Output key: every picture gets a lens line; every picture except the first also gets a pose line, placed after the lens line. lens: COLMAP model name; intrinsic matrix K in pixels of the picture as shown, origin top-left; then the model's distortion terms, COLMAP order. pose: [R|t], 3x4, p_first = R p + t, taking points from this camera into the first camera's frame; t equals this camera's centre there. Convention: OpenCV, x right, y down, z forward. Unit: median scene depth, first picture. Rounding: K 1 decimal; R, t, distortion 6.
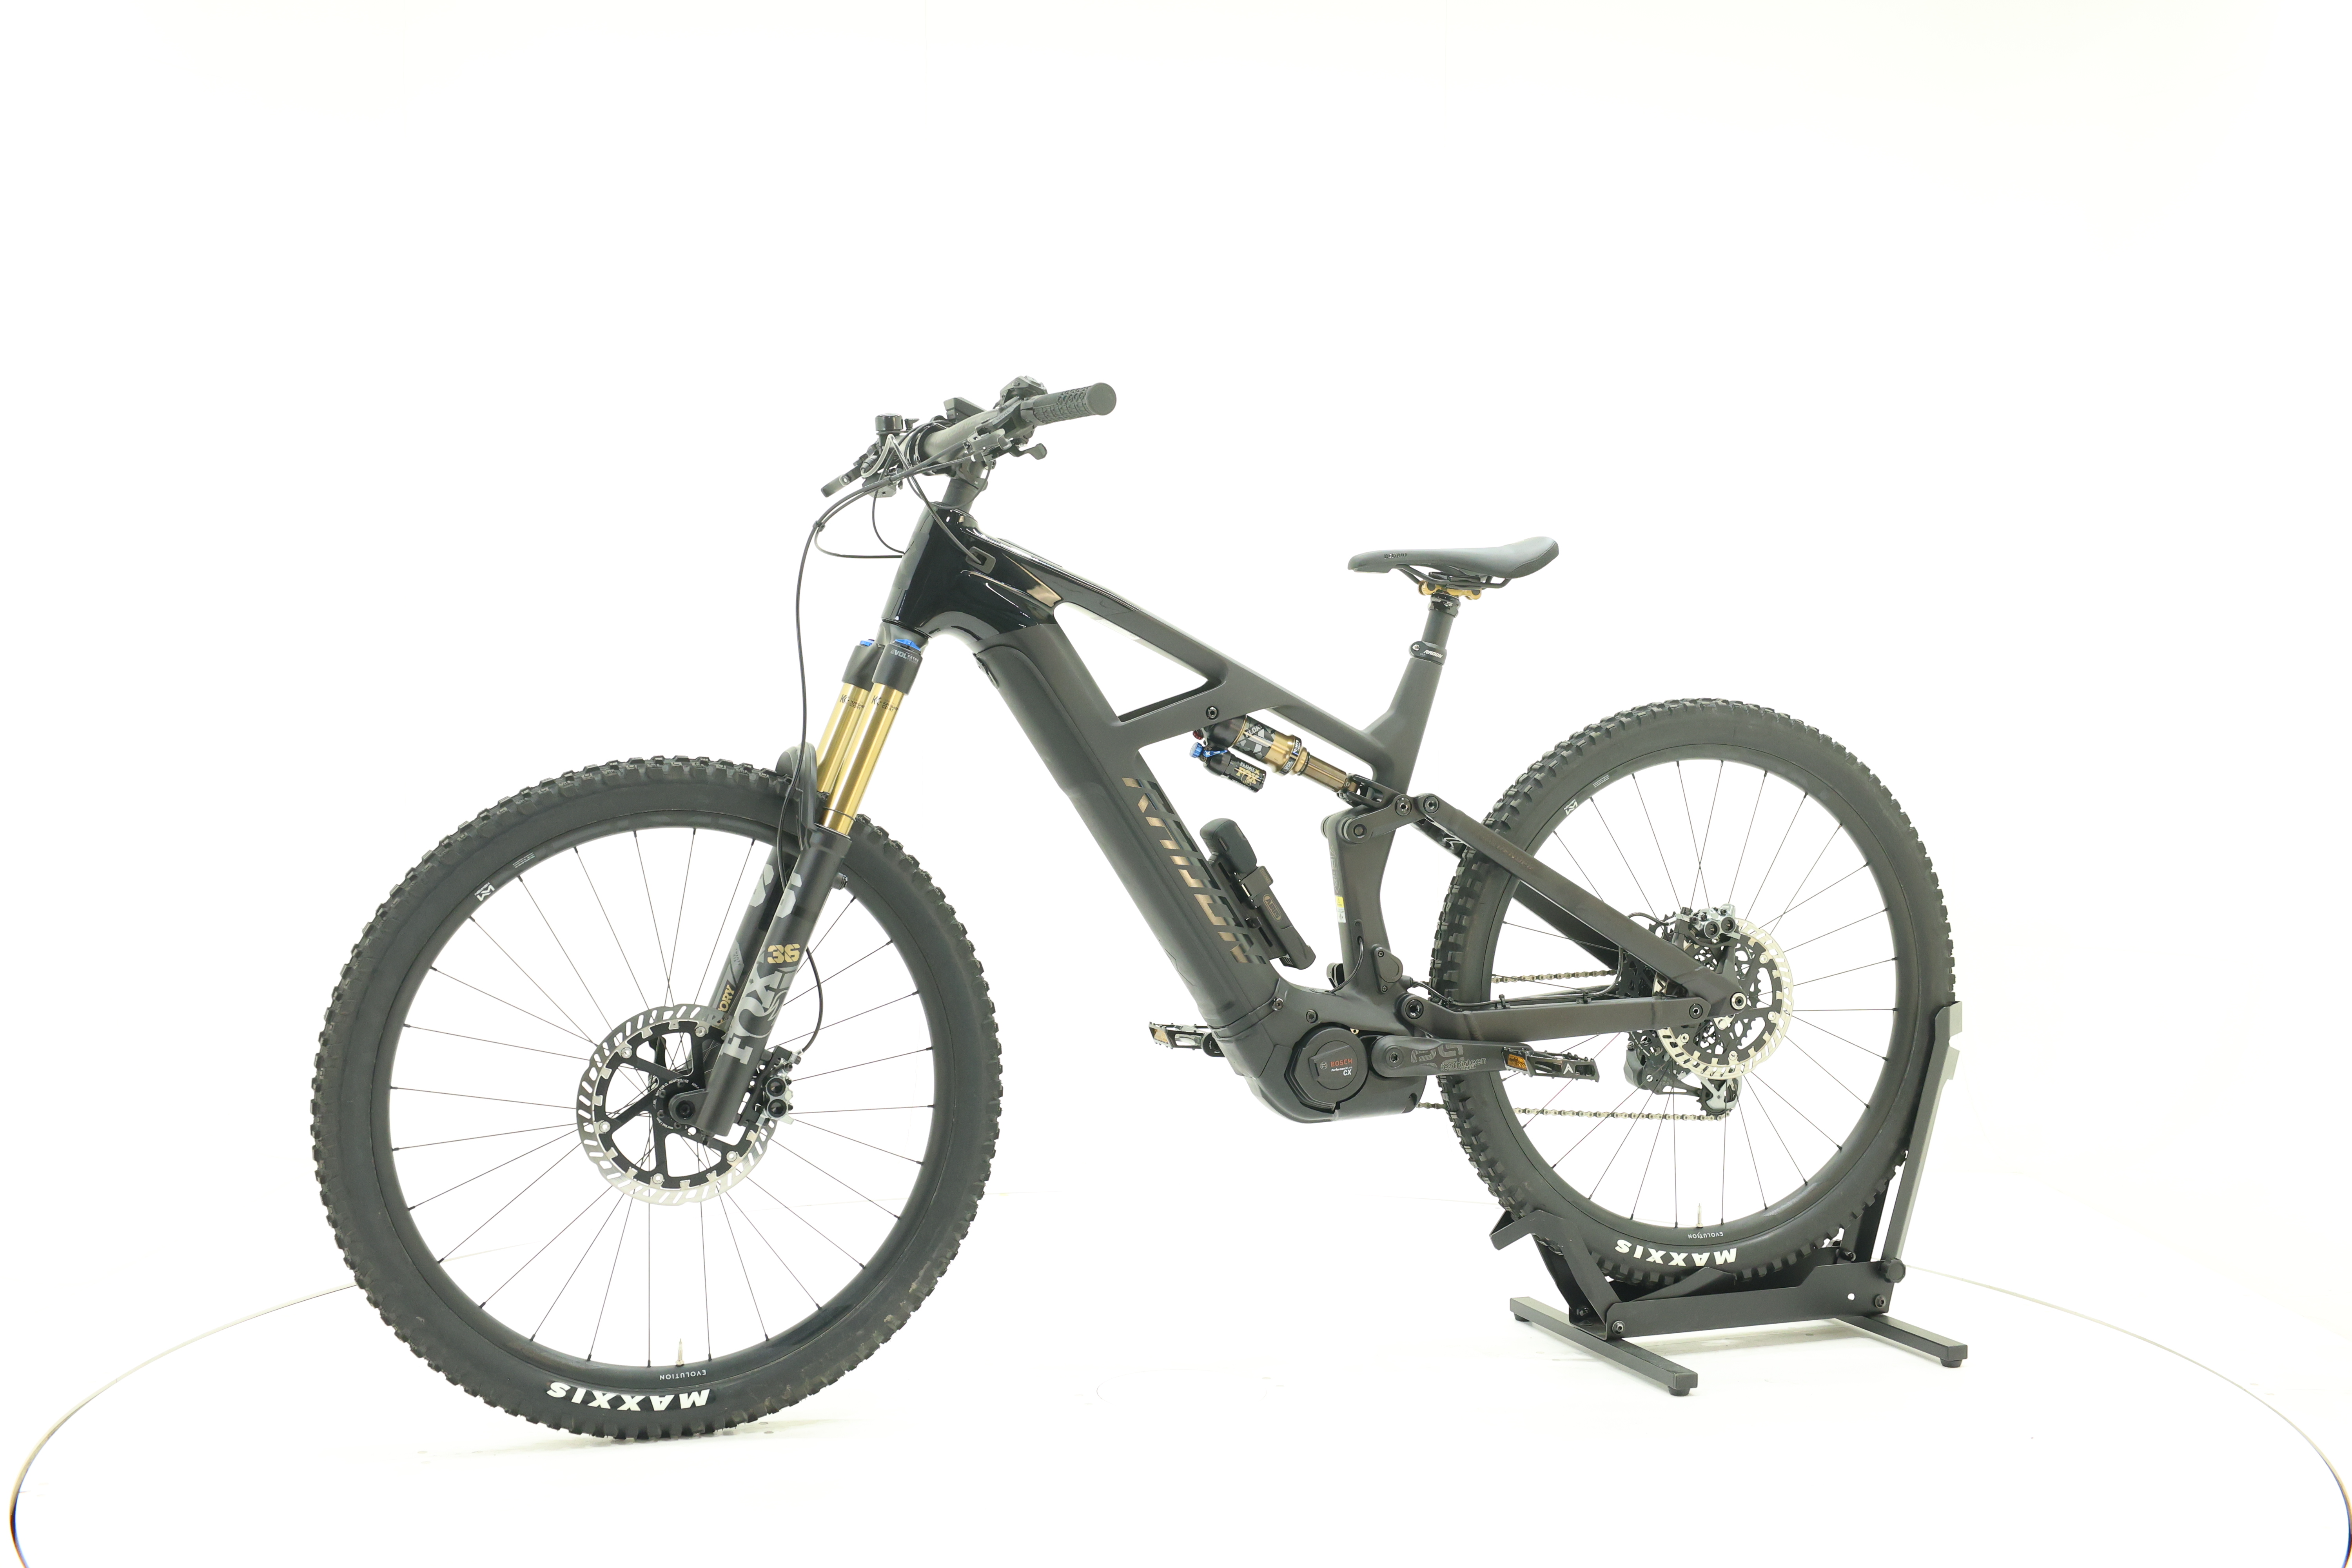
lens RADIAL K [[2553.9, 0, 1174.9], [0, 2553.9, 796.9], [0, 0, 1]] dist [0.013864, 0.000000]
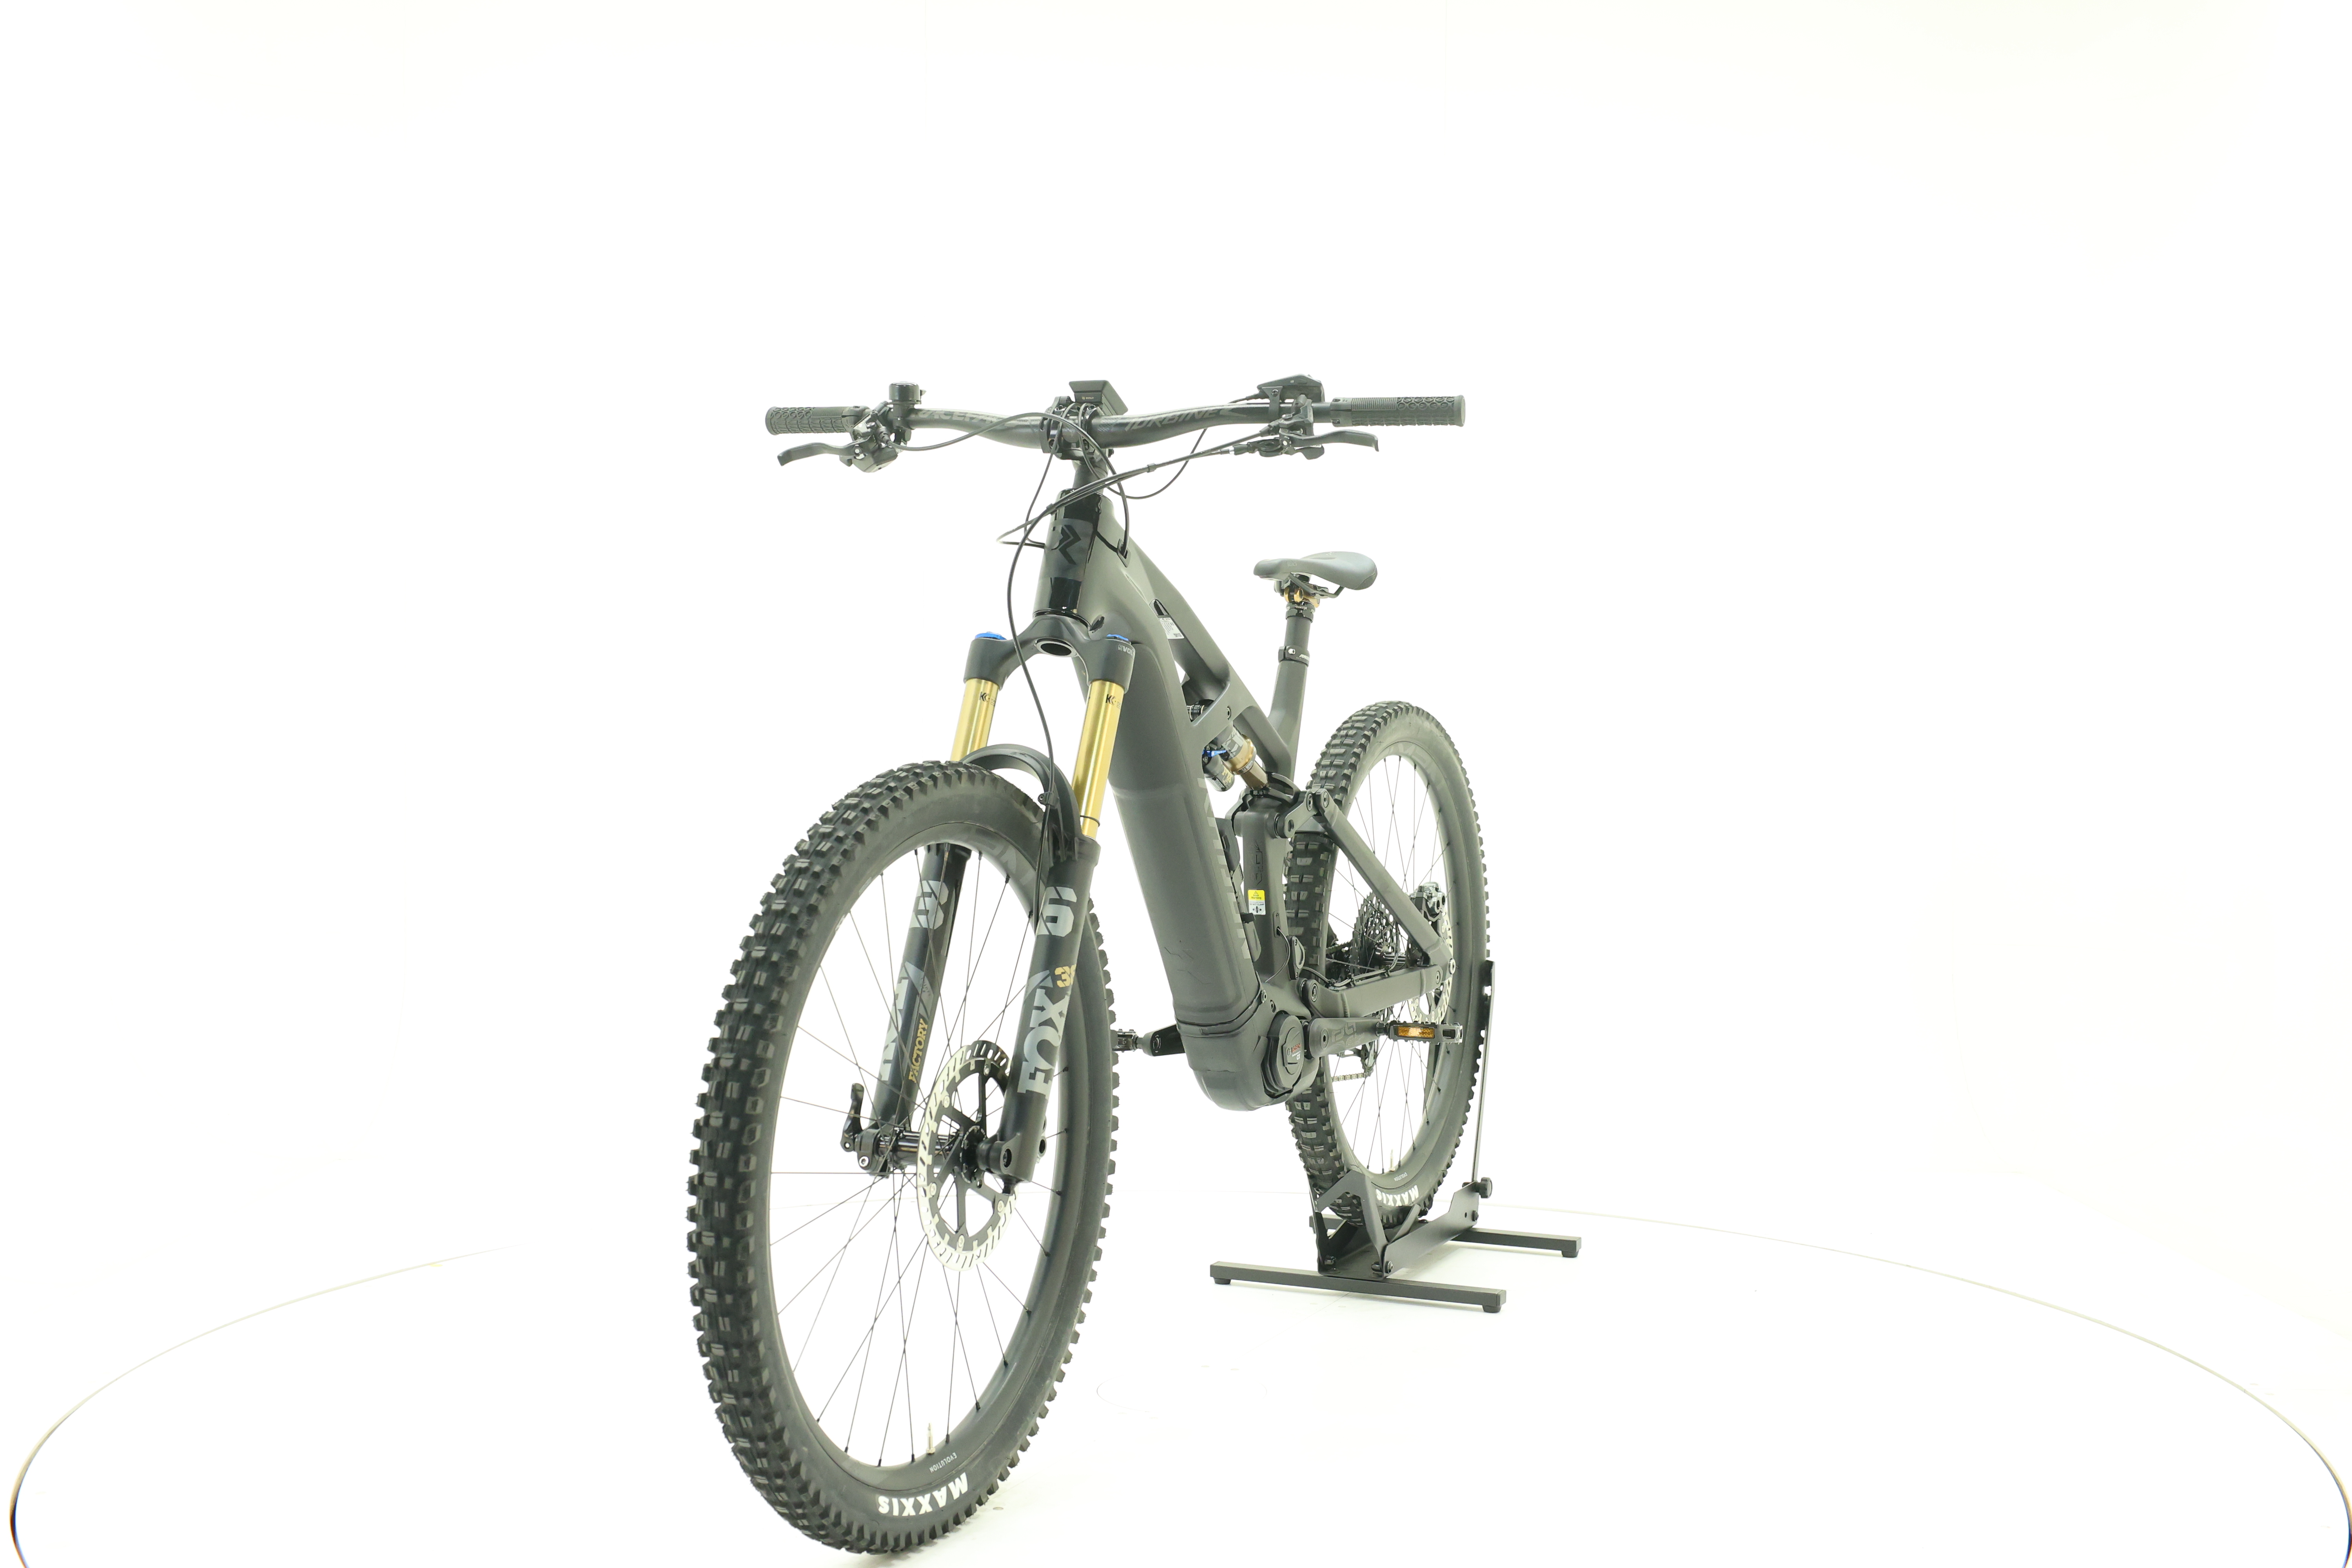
lens RADIAL K [[2553.9, 0, 1195.3], [0, 2553.9, 796.8], [0, 0, 1]] dist [0.013864, 0.000000]
pose [[0.694623, -0.019415, 0.719112, -0.709265], [0.015568, 0.999807, 0.011956, -0.011992], [-0.719205, 0.002891, 0.694791, 0.301170]]
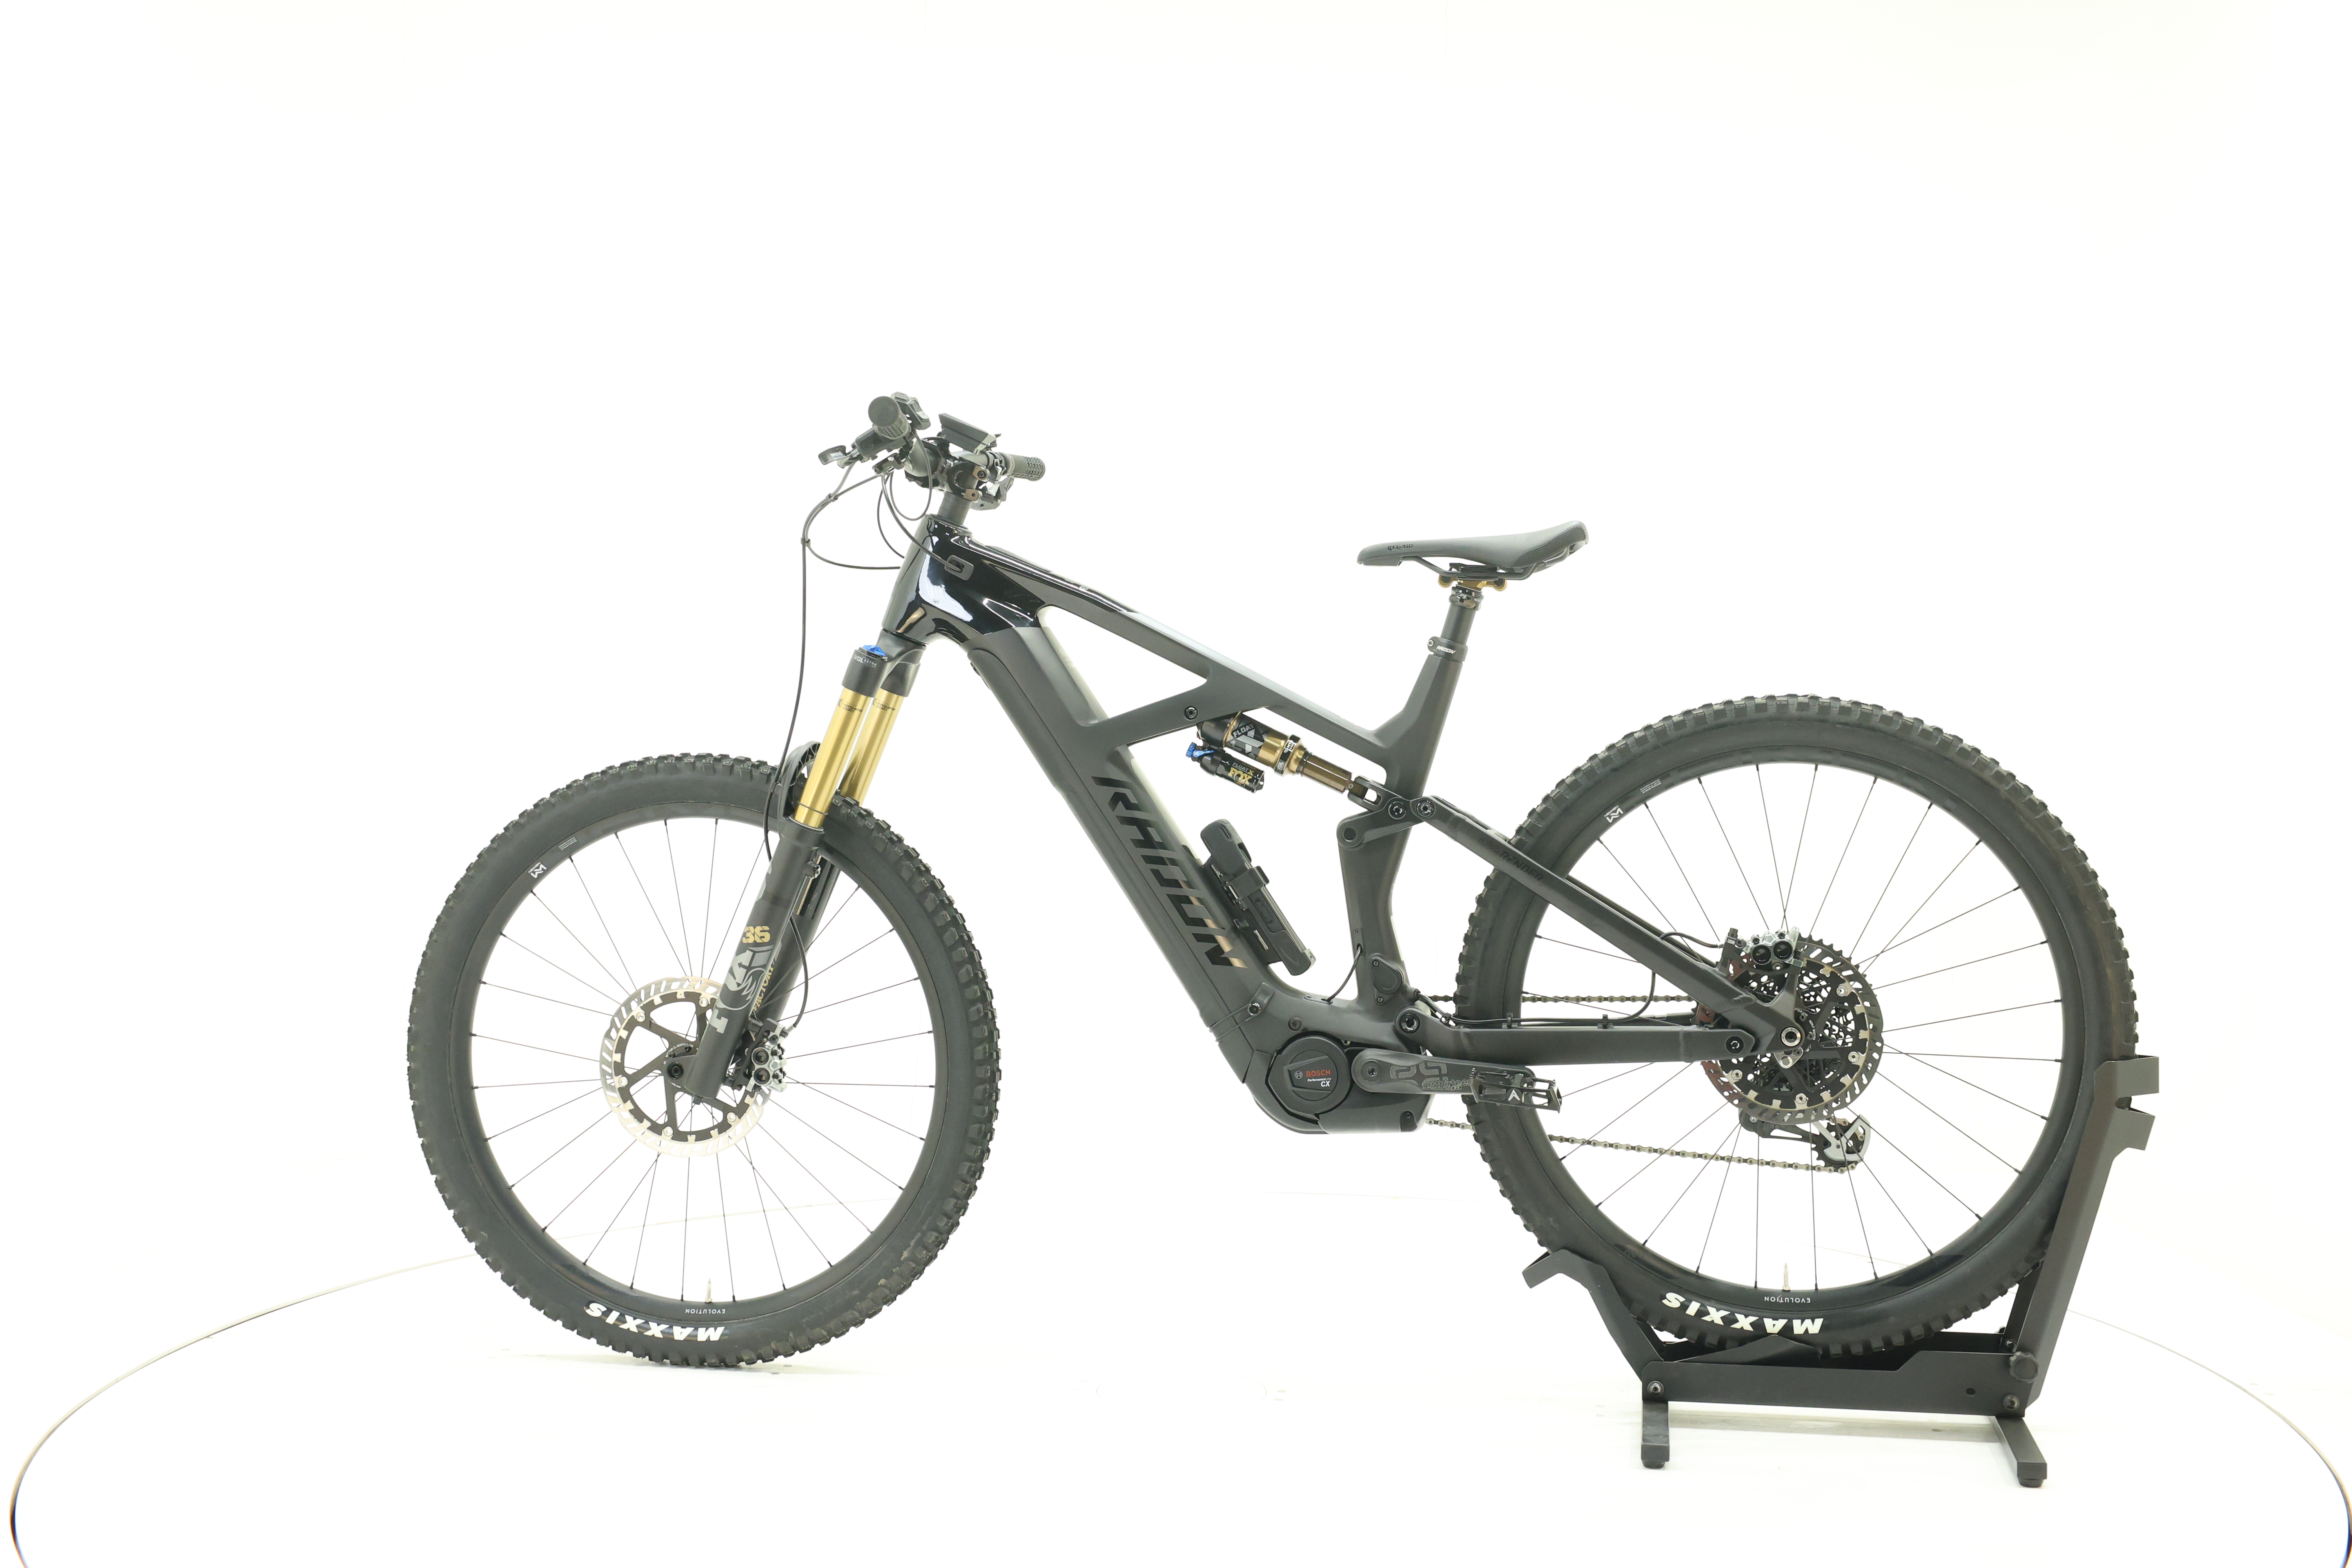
lens RADIAL K [[2553.9, 0, 1165.3], [0, 2553.9, 785.4], [0, 0, 1]] dist [0.013864, 0.000000]
pose [[0.860873, 0.010926, -0.508703, 0.504213], [-0.013143, 0.999913, -0.000764, -0.003686], [0.508650, 0.007344, 0.860942, 0.134263]]
